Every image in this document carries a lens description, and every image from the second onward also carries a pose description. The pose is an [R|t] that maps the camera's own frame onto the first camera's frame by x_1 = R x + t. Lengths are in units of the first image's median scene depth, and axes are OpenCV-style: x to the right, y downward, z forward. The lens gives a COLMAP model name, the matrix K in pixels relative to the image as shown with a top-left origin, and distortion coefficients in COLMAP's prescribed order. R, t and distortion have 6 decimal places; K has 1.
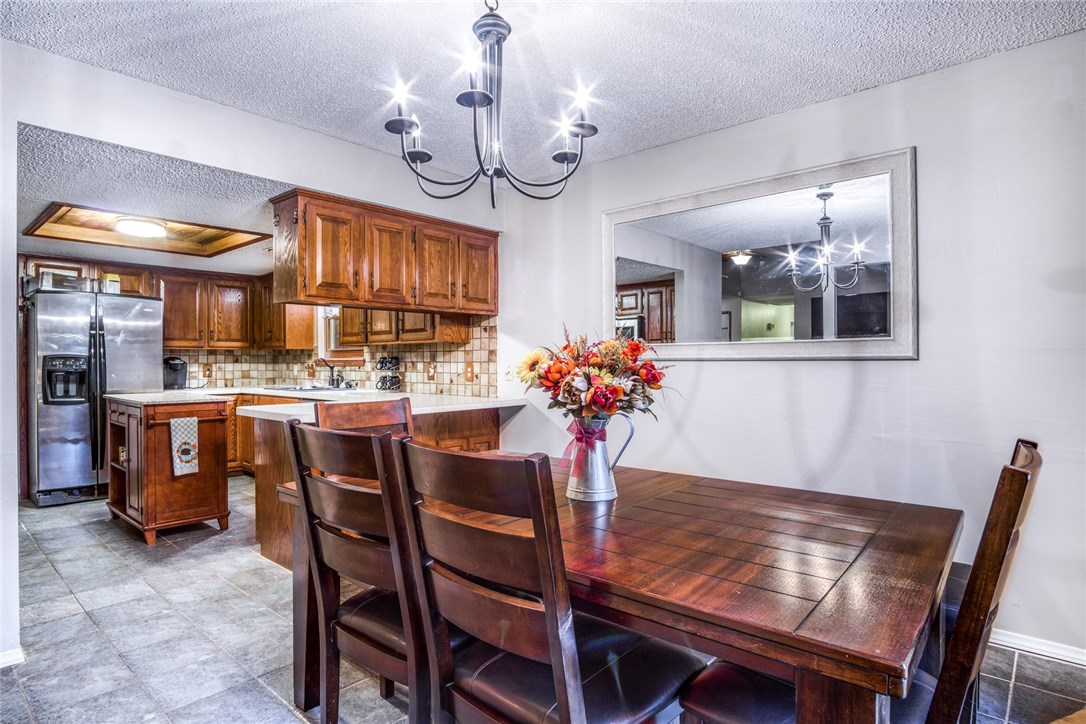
lens RADIAL K [[584.3, 0, 544.0], [0, 584.3, 366.3], [0, 0, 1]] dist [-0.030834, 0.008297]
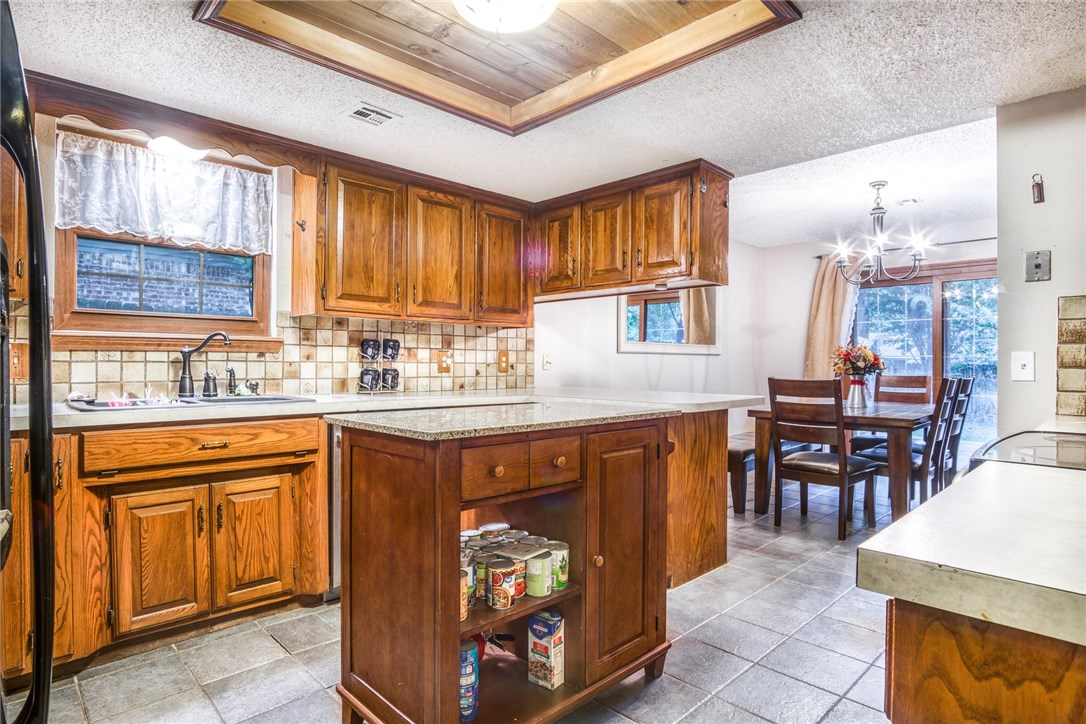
lens RADIAL K [[584.3, 0, 545.3], [0, 584.3, 364.9], [0, 0, 1]] dist [-0.030834, 0.008297]
pose [[0.068728, -0.001295, 0.997635, -0.939145], [0.001749, 0.999998, 0.001177, 0.012687], [-0.997634, 0.001664, 0.068730, 0.812147]]
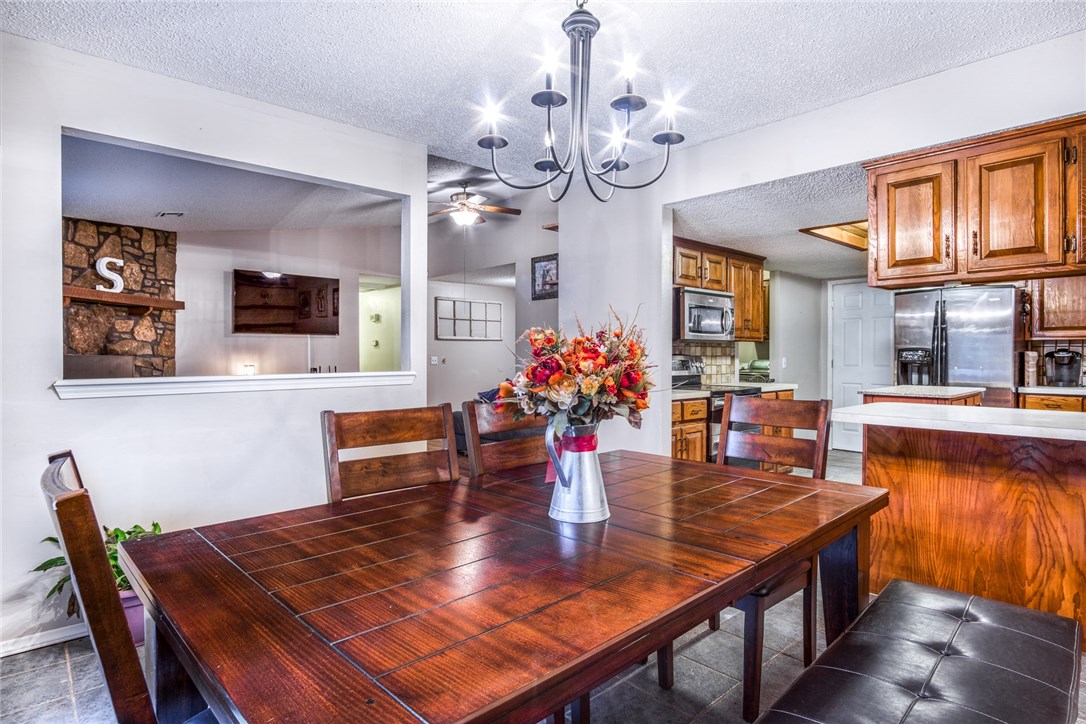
lens RADIAL K [[584.3, 0, 541.7], [0, 584.3, 360.4], [0, 0, 1]] dist [-0.030834, 0.008297]
pose [[-0.100880, 0.012943, -0.994814, 0.337405], [-0.008402, 0.999869, 0.013861, -0.005545], [0.994863, 0.009757, -0.100758, 0.382772]]
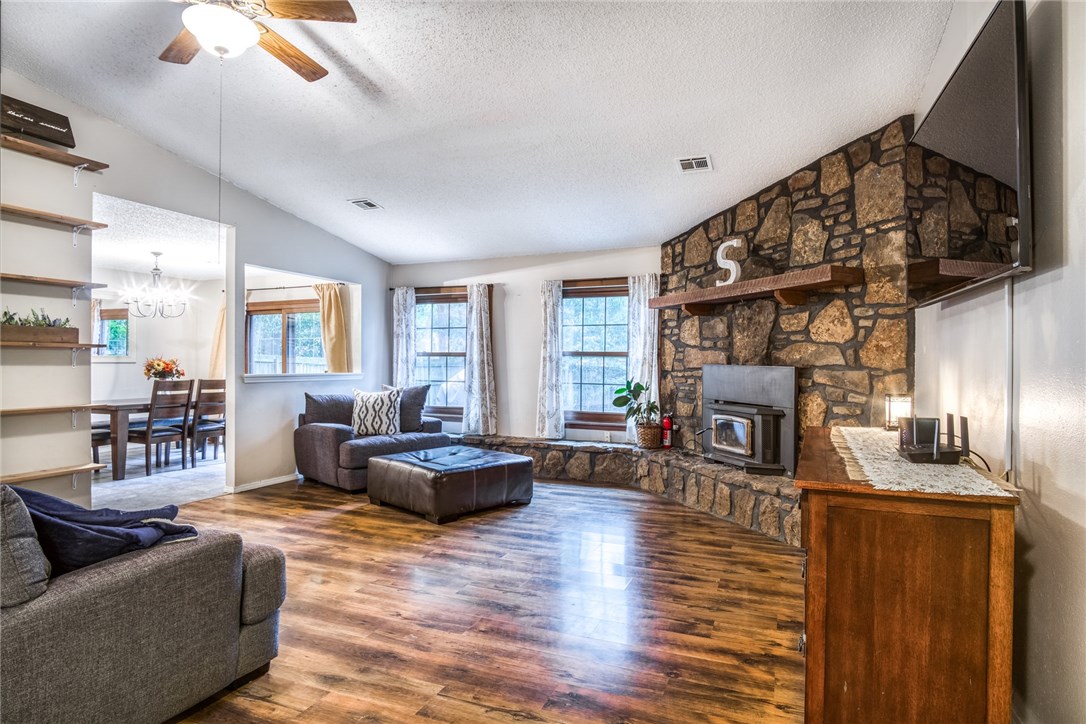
lens RADIAL K [[584.3, 0, 542.3], [0, 584.3, 362.6], [0, 0, 1]] dist [-0.030834, 0.008297]
pose [[-0.327785, 0.003238, 0.944747, -1.585438], [0.006672, 0.999977, -0.001112, 0.002080], [-0.944729, 0.005939, -0.327799, -0.035635]]
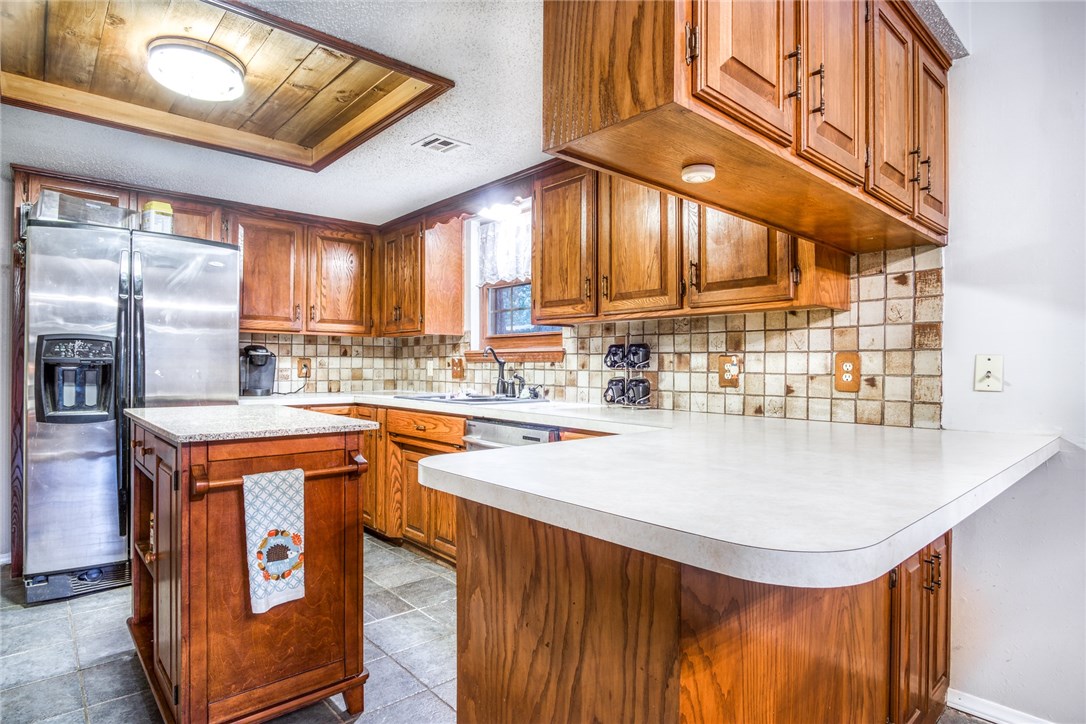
lens RADIAL K [[584.3, 0, 540.7], [0, 584.3, 362.5], [0, 0, 1]] dist [-0.030834, 0.008297]
pose [[0.993316, 0.007942, -0.115154, -0.297687], [-0.009569, 0.999862, -0.013576, 0.010129], [0.115030, 0.014587, 0.993255, 0.468099]]
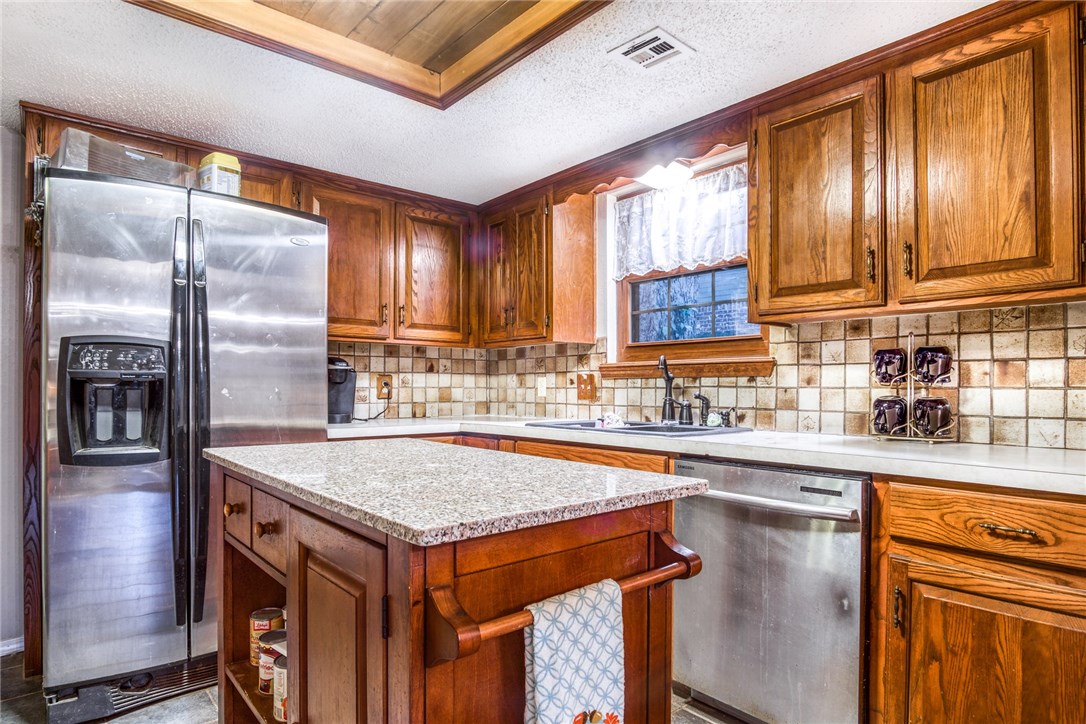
lens RADIAL K [[584.3, 0, 520.8], [0, 584.3, 387.9], [0, 0, 1]] dist [-0.030834, 0.008297]
pose [[0.990048, 0.005659, -0.140614, -0.486749], [-0.006886, 0.999942, -0.008245, 0.015479], [0.140560, 0.009131, 0.990030, 0.626573]]
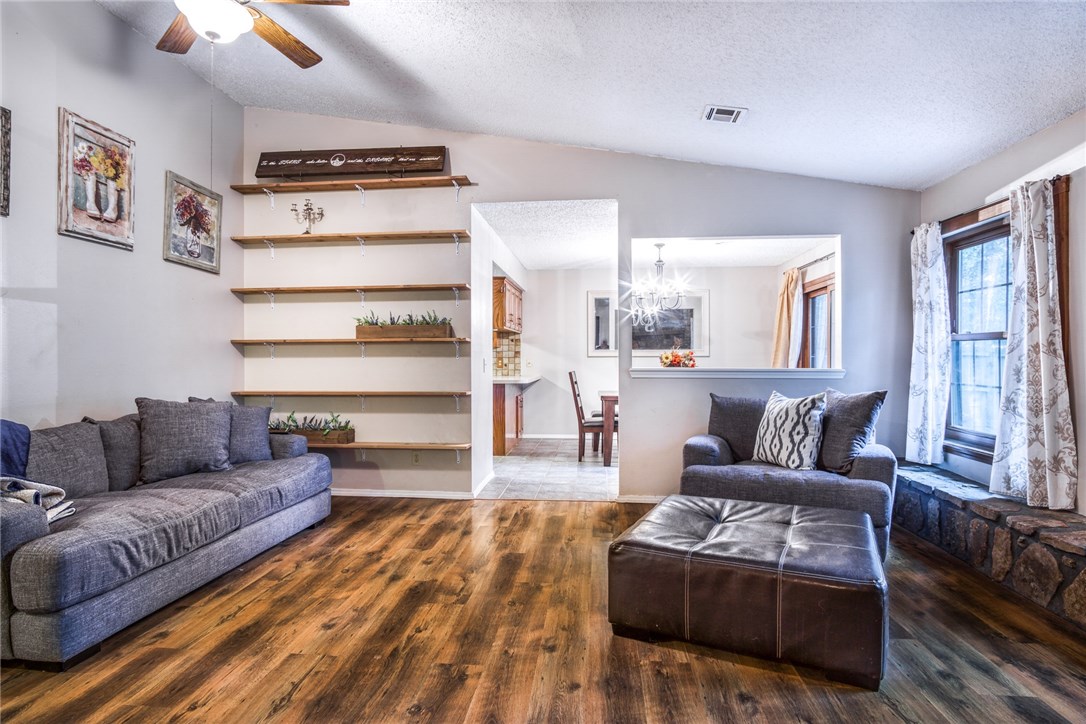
lens RADIAL K [[584.3, 0, 541.6], [0, 584.3, 361.7], [0, 0, 1]] dist [-0.030834, 0.008297]
pose [[0.805948, -0.000550, 0.591986, -1.045465], [0.003451, 0.999987, -0.003770, 0.012697], [-0.591976, 0.005081, 0.805939, -0.542684]]
